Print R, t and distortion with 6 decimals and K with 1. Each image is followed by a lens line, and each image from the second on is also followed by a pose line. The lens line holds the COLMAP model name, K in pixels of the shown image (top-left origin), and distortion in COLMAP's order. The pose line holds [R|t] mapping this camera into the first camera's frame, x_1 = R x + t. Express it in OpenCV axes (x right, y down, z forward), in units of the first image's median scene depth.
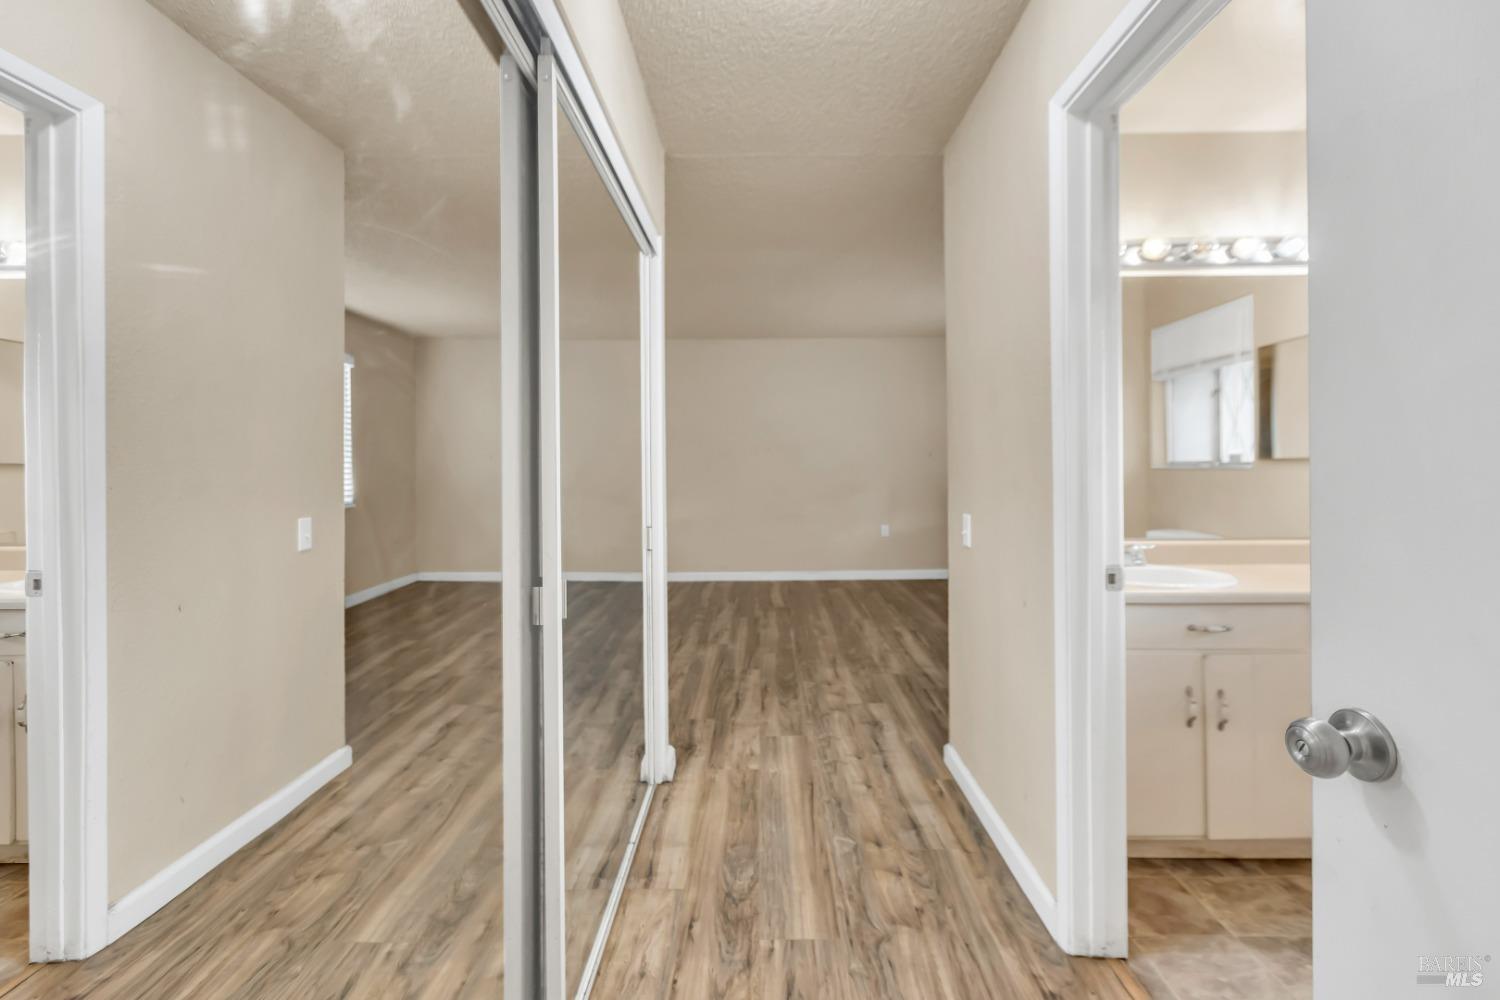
lens RADIAL K [[731.9, 0, 766.0], [0, 731.9, 481.9], [0, 0, 1]] dist [-0.000993, -0.000199]
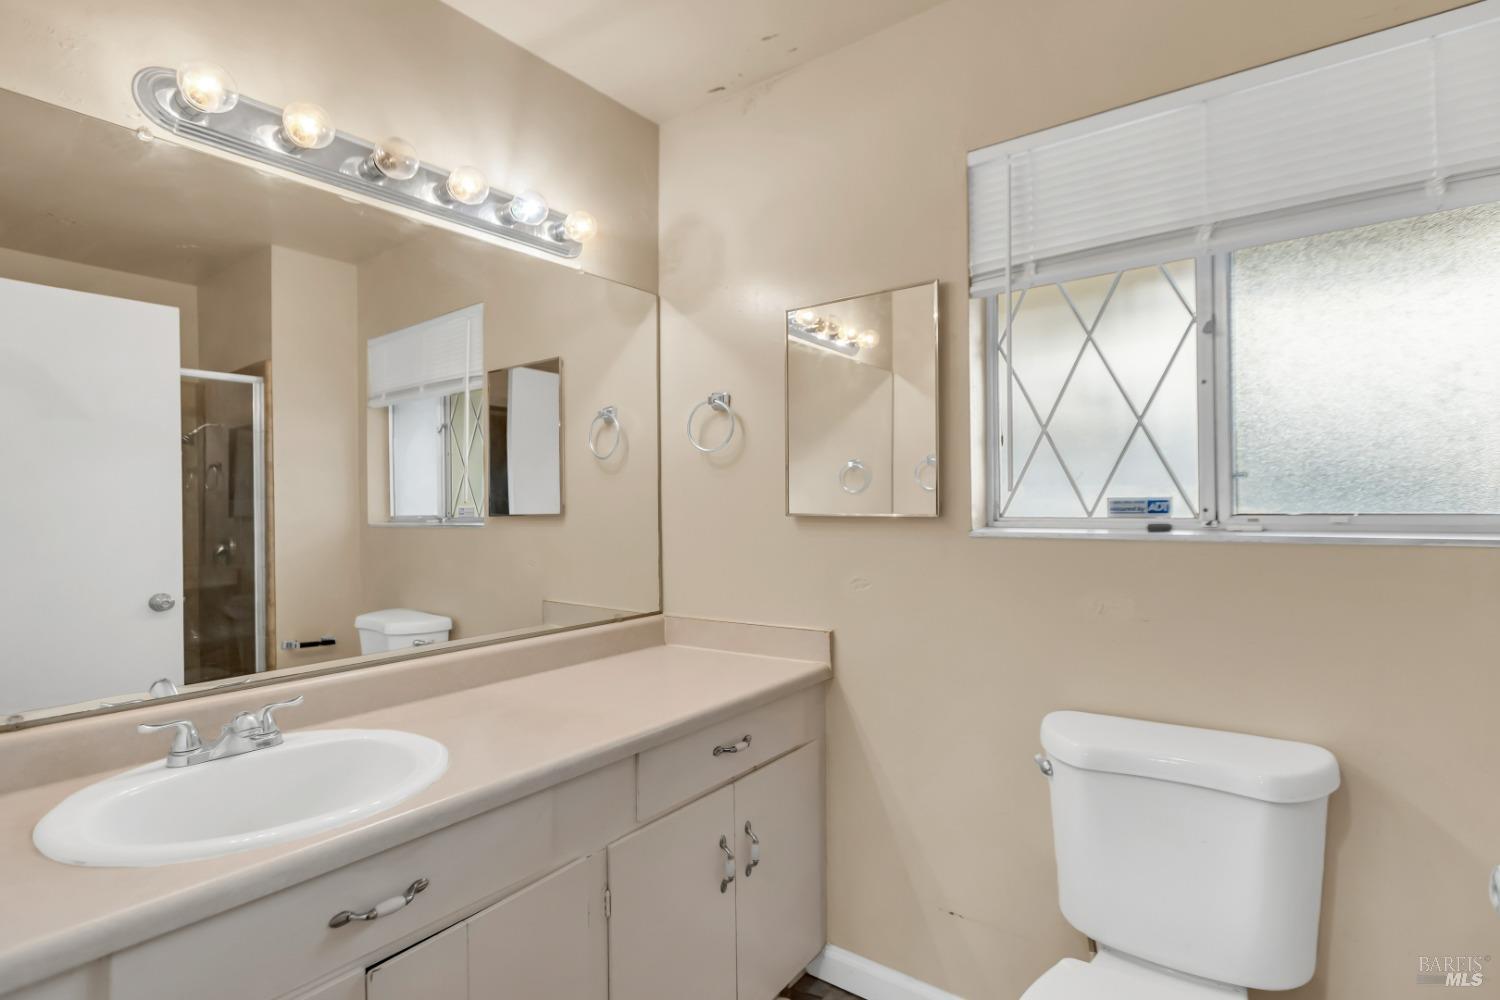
lens RADIAL K [[735.3, 0, 768.5], [0, 735.3, 506.3], [0, 0, 1]] dist [-0.013823, 0.023271]
pose [[0.592498, 0.005077, 0.805556, 0.287246], [0.021830, 0.999512, -0.022356, -0.020066], [-0.805276, 0.030831, 0.592098, 0.399488]]
